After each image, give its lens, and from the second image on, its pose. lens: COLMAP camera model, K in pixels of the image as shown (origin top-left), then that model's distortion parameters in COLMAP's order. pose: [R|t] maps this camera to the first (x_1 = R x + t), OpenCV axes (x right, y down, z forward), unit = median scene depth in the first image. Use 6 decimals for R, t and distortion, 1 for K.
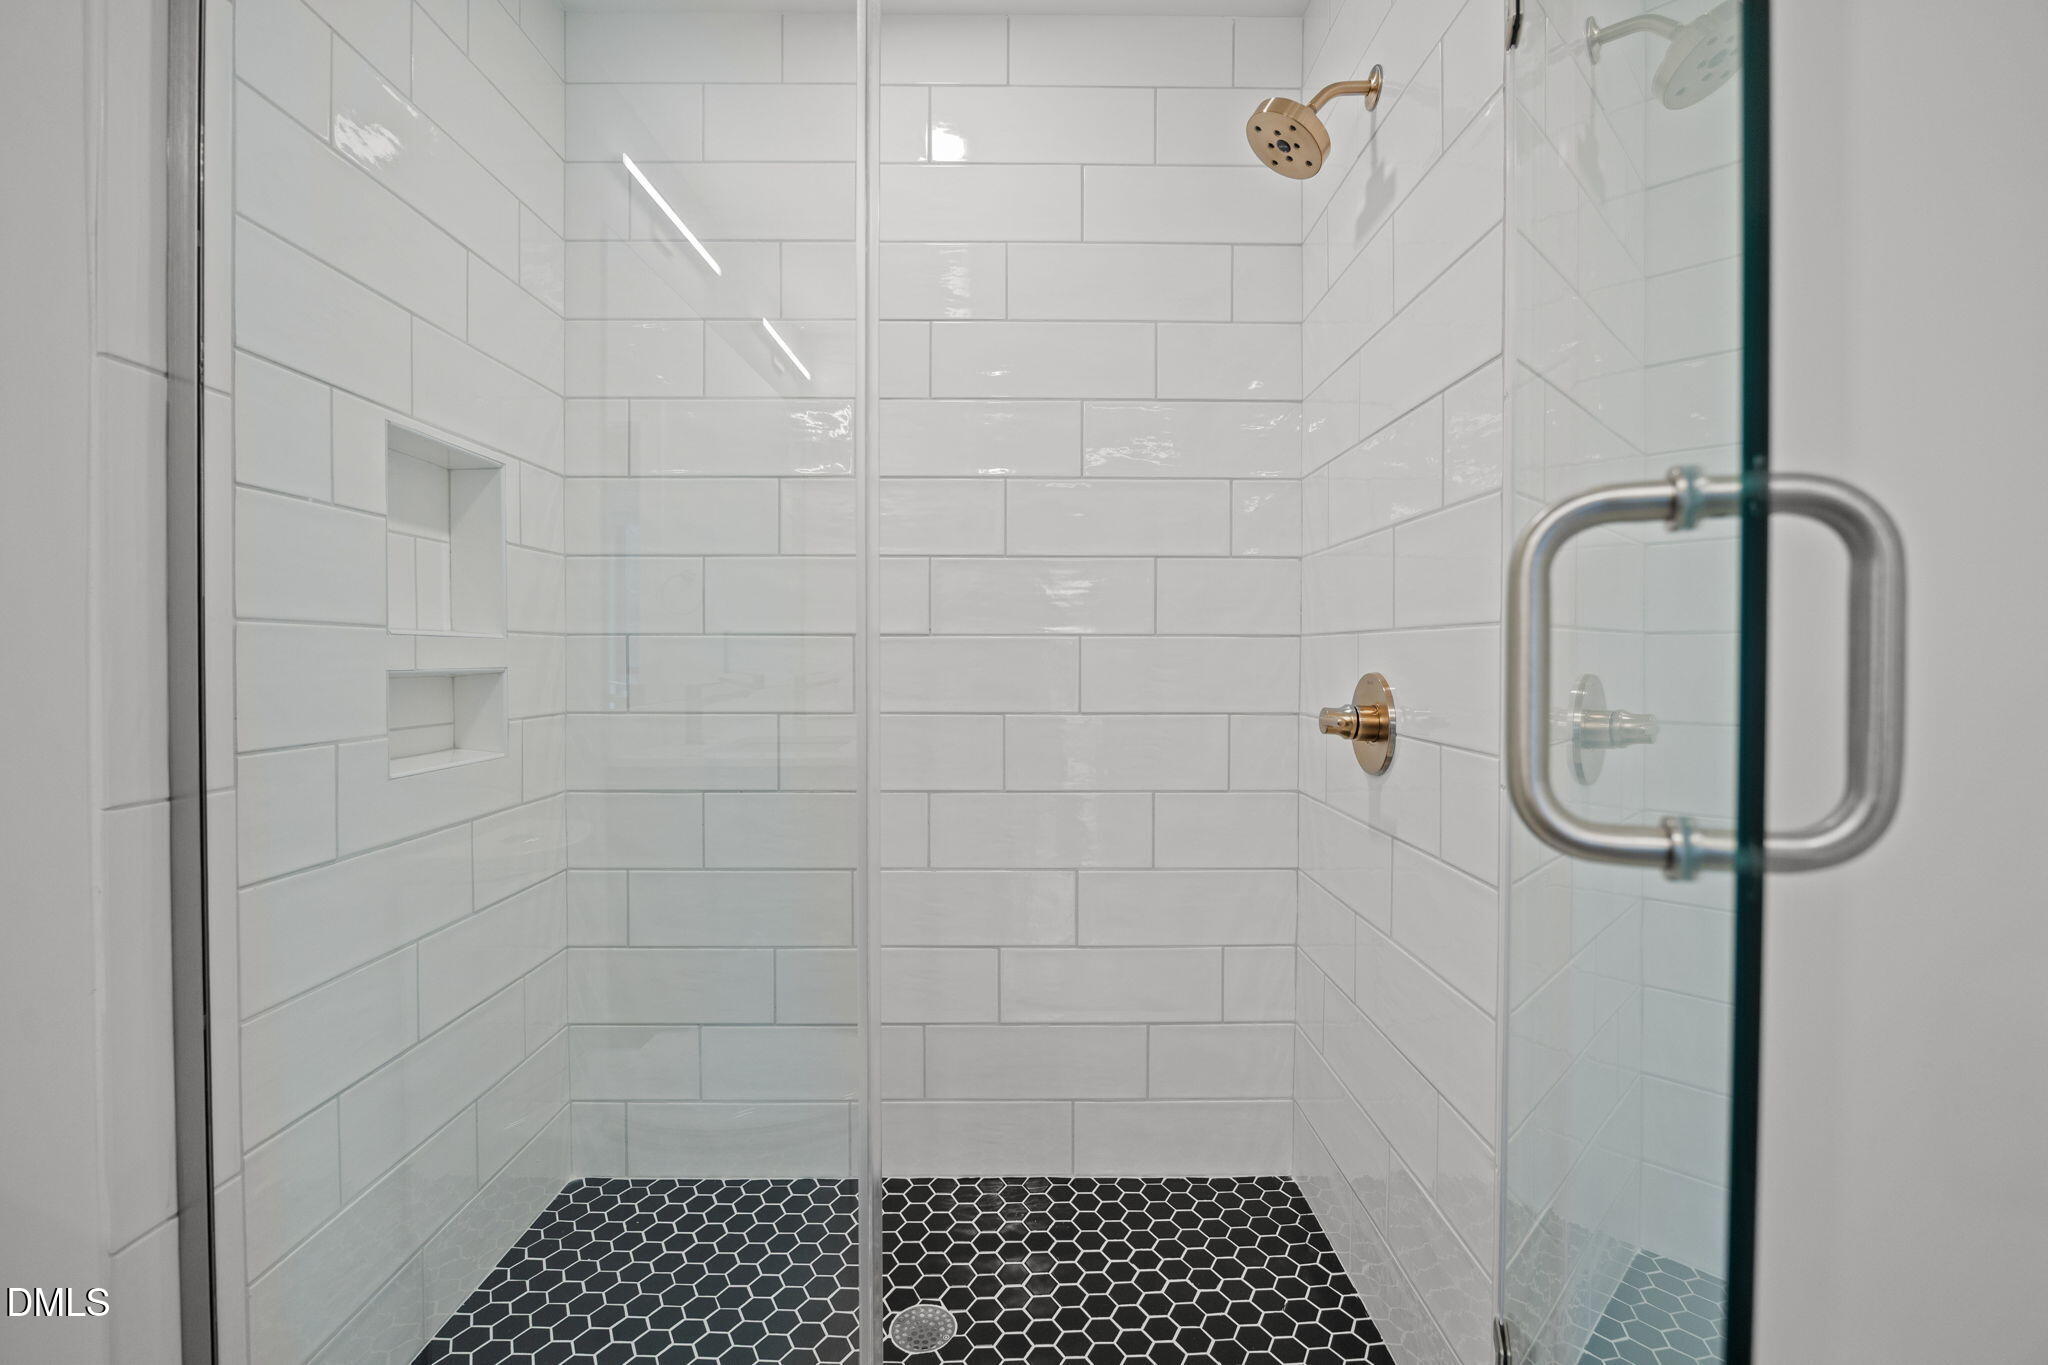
lens RADIAL K [[796.2, 0, 1028.2], [0, 796.2, 680.0], [0, 0, 1]] dist [-0.002625, -0.000080]
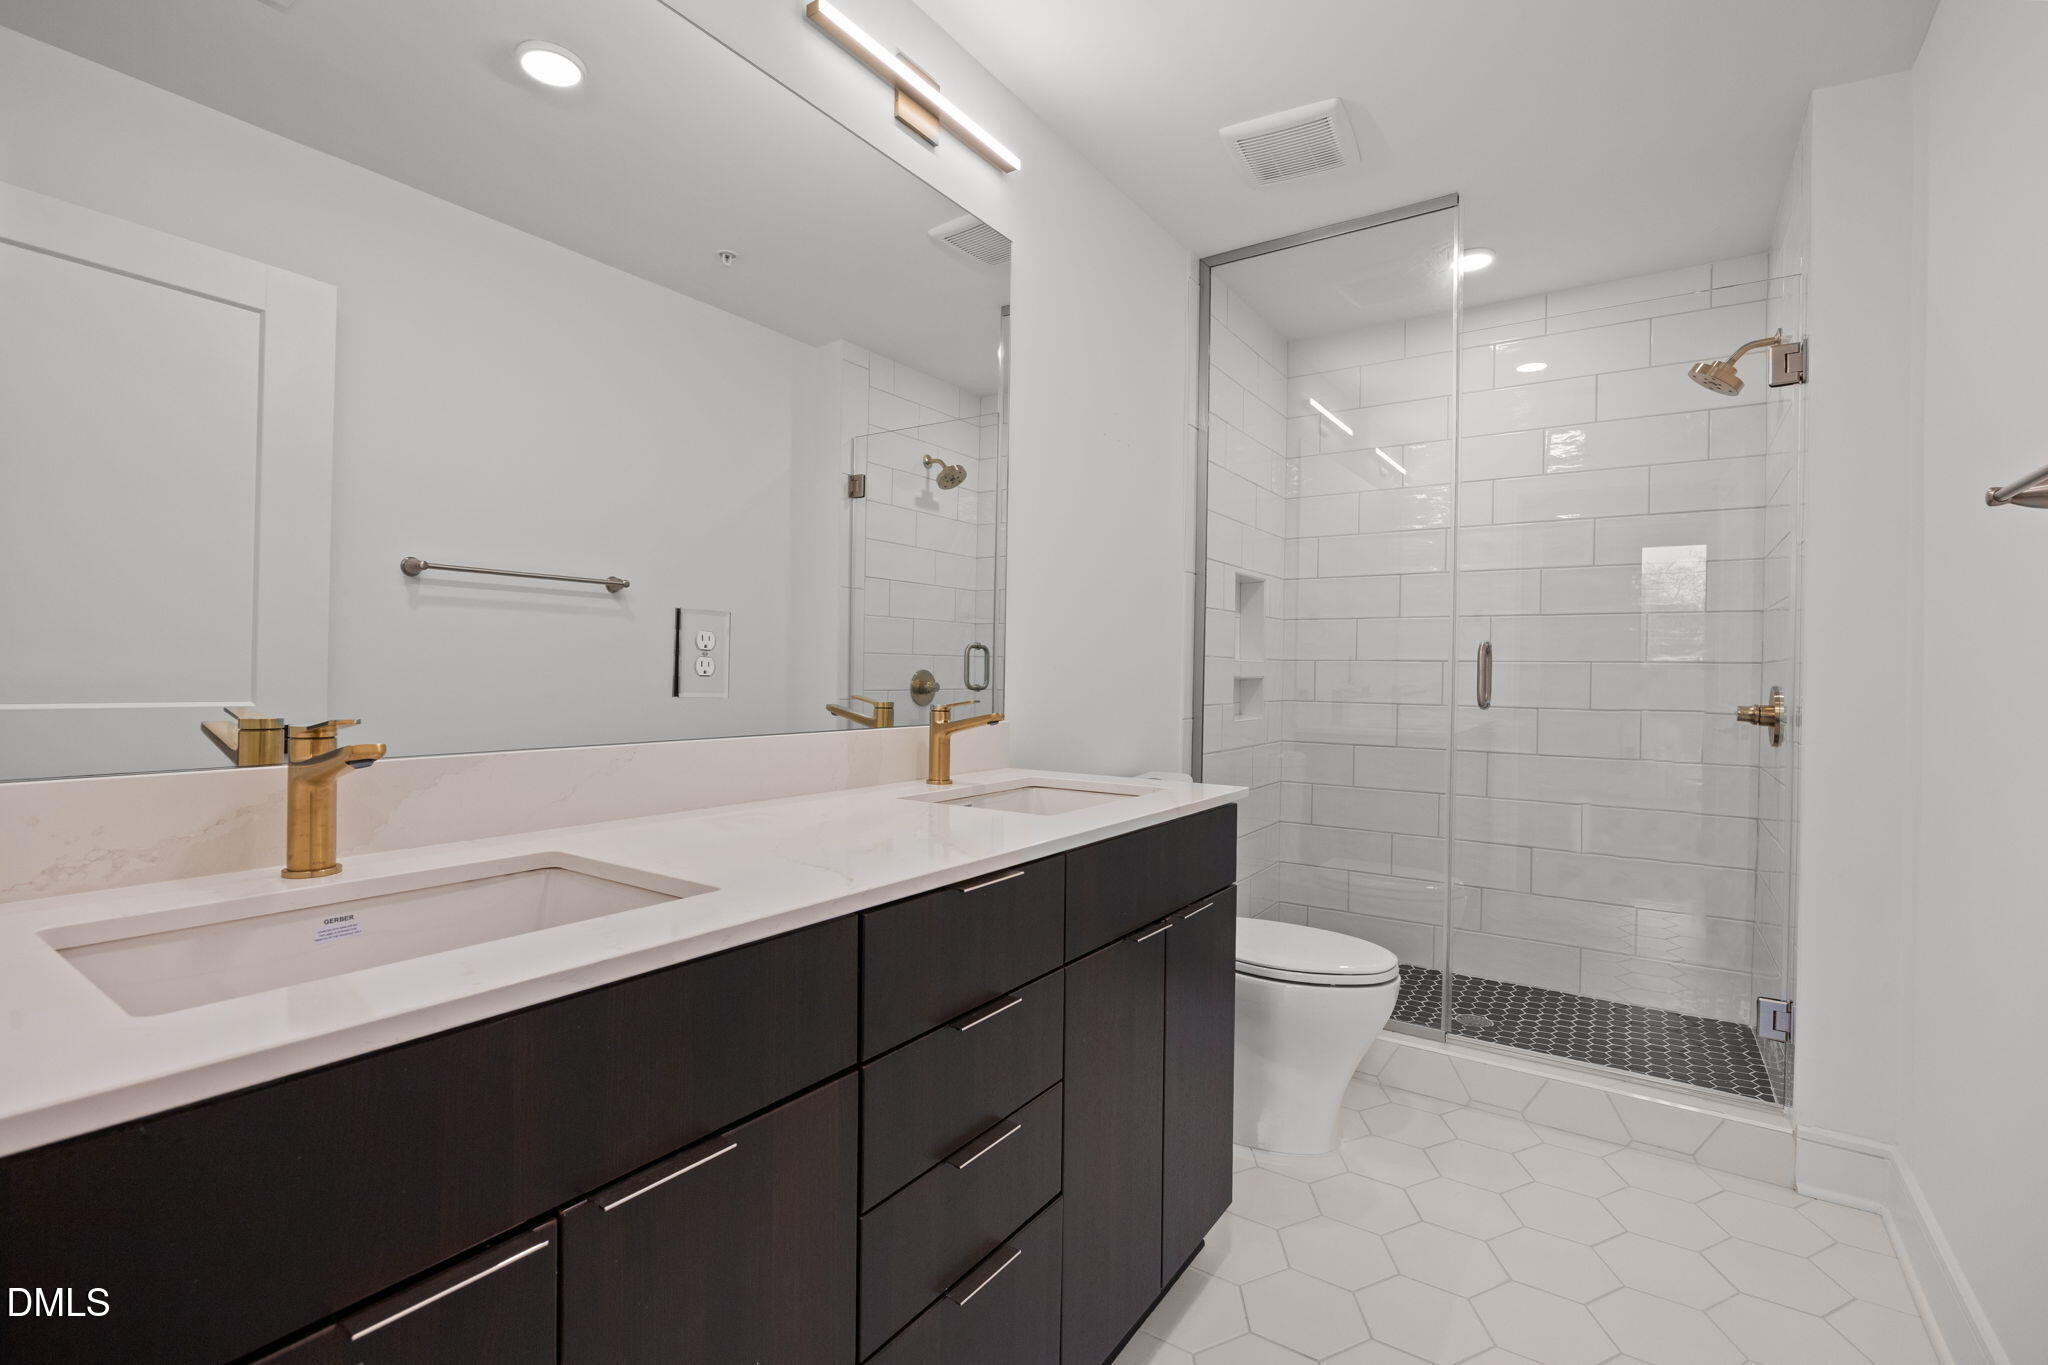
lens RADIAL K [[917.1, 0, 1029.7], [0, 917.1, 679.0], [0, 0, 1]] dist [-0.011141, 0.000290]
pose [[0.817333, 0.013550, -0.576006, 0.228291], [-0.025526, 0.999593, -0.012705, 0.036147], [0.575600, 0.025088, 0.817346, -1.326912]]
